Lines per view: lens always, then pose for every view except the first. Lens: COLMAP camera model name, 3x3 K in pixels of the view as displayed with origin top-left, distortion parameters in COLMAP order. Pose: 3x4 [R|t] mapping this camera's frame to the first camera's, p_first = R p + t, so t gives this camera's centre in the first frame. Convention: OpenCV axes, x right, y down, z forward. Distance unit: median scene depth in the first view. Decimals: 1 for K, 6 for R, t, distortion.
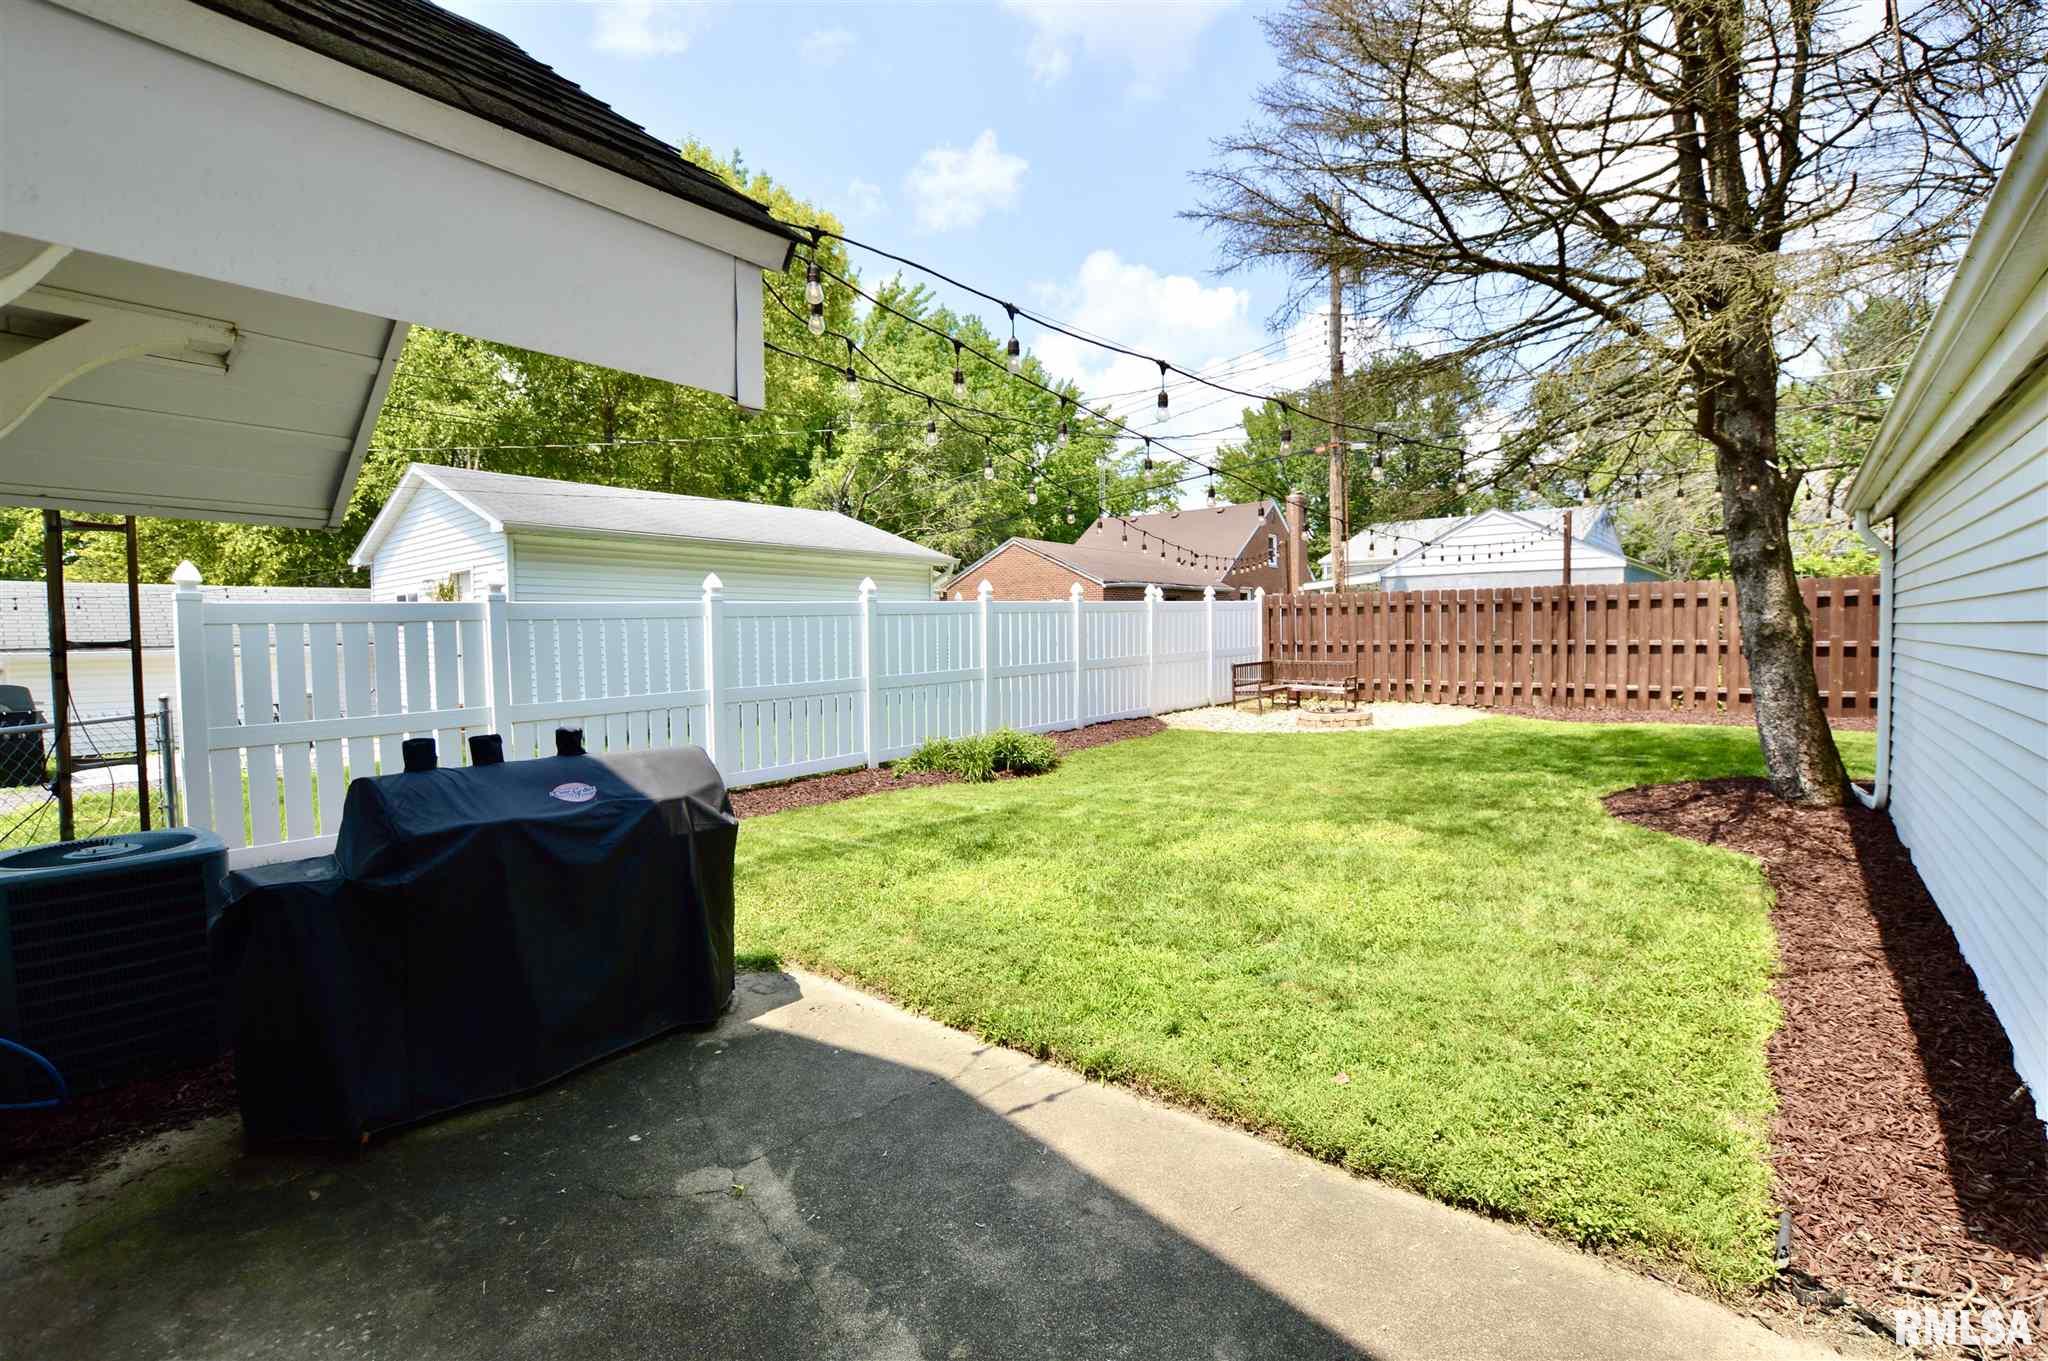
lens RADIAL K [[928.7, 0, 1044.2], [0, 928.7, 680.9], [0, 0, 1]] dist [-0.027555, 0.001181]
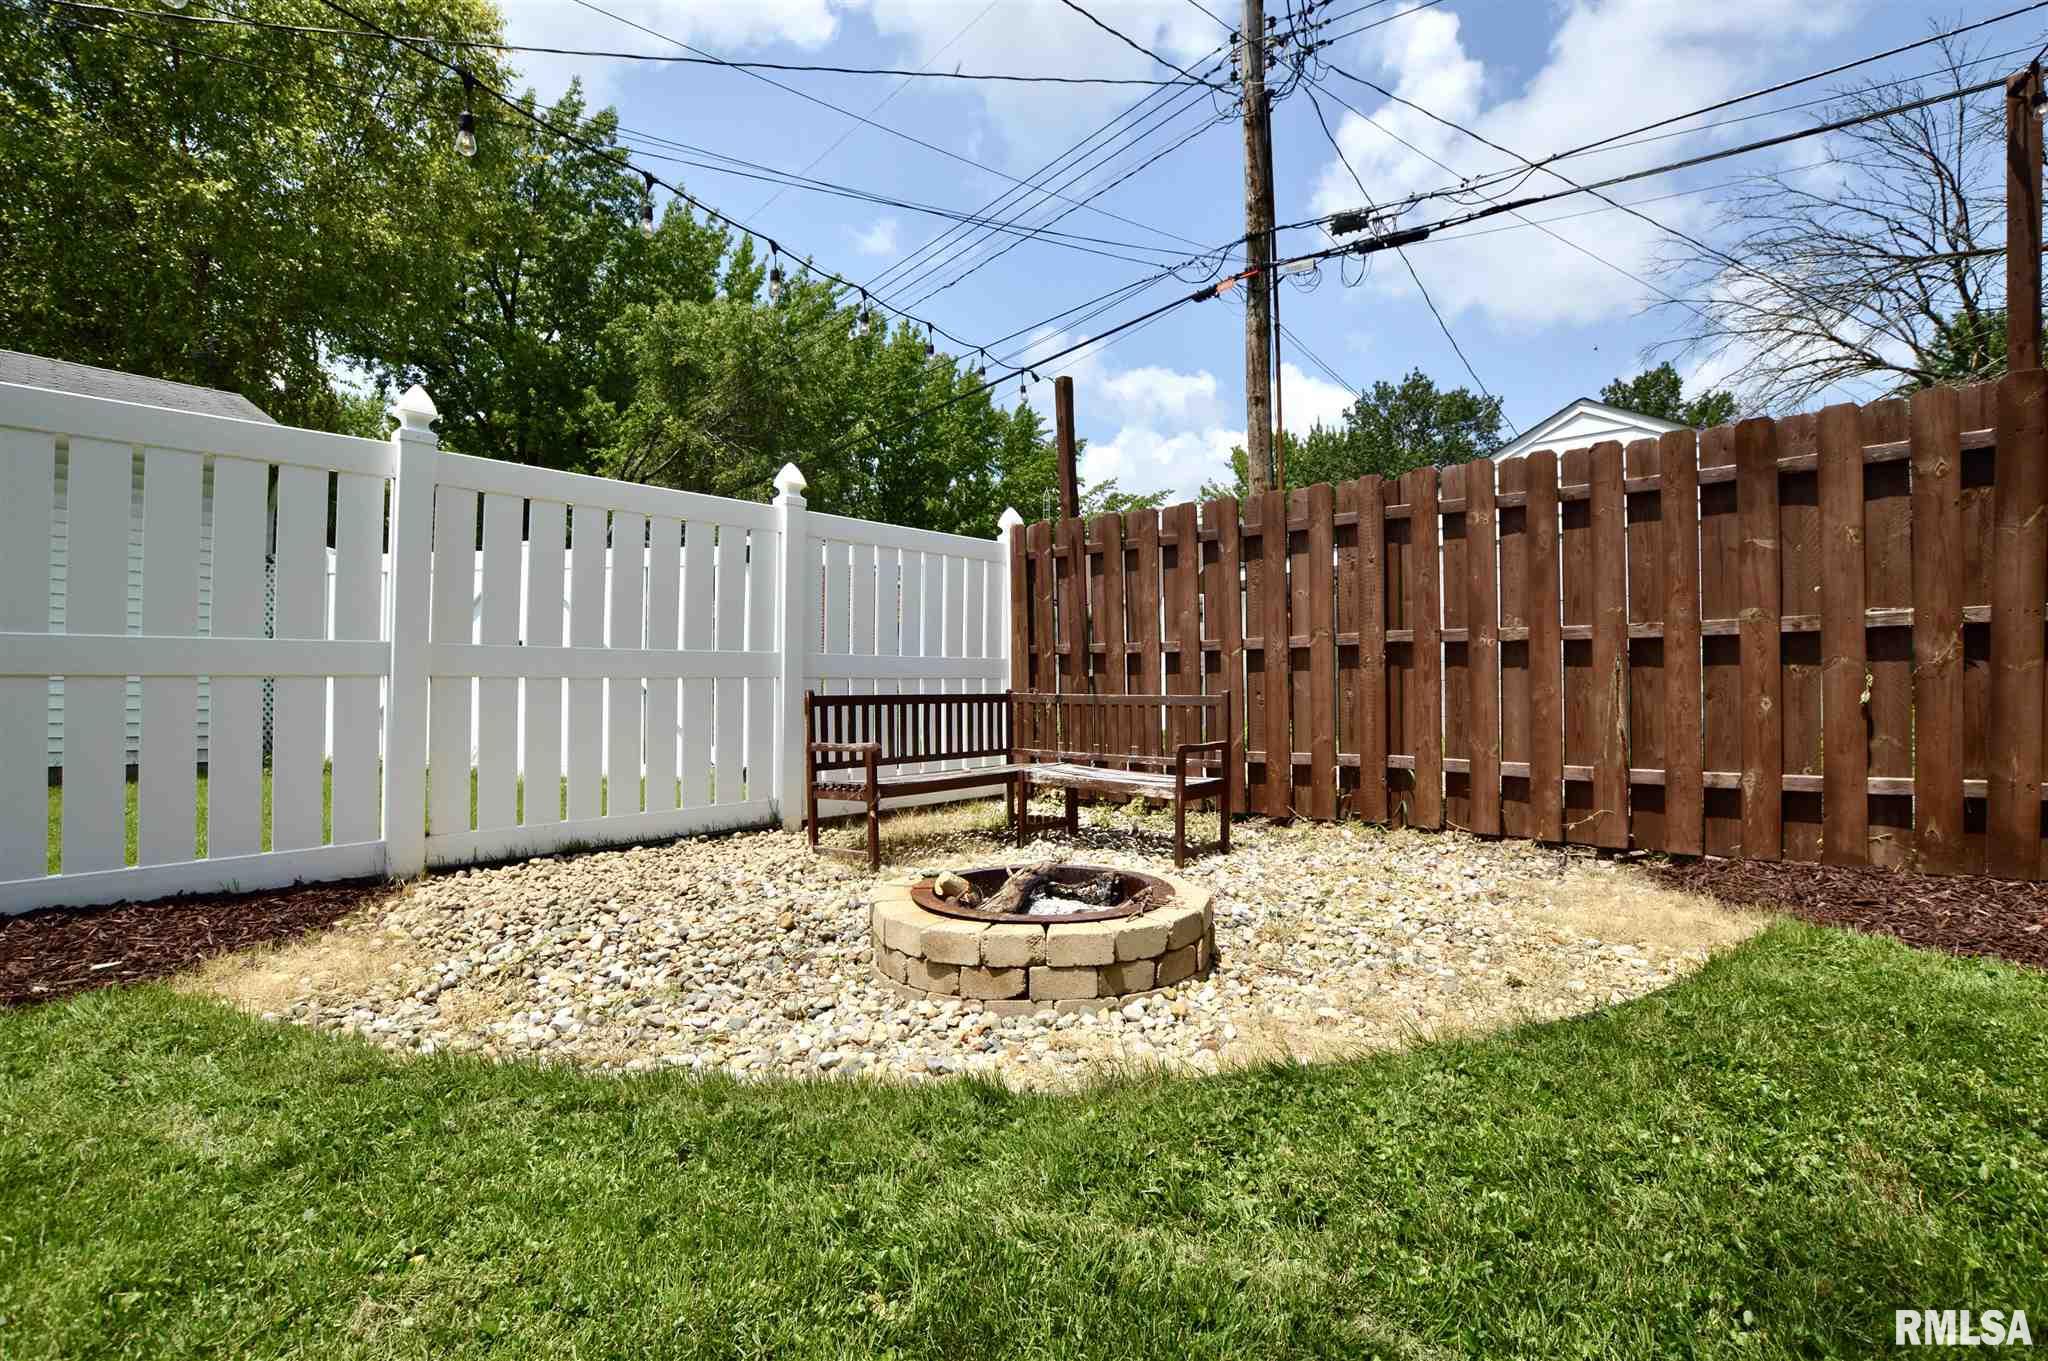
lens RADIAL K [[928.7, 0, 1044.2], [0, 928.7, 680.9], [0, 0, 1]] dist [-0.027555, 0.001181]
pose [[0.999755, 0.018066, -0.012759, 0.283465], [-0.018923, 0.997323, -0.070625, -0.002577], [0.011449, 0.070849, 0.997421, 0.697254]]
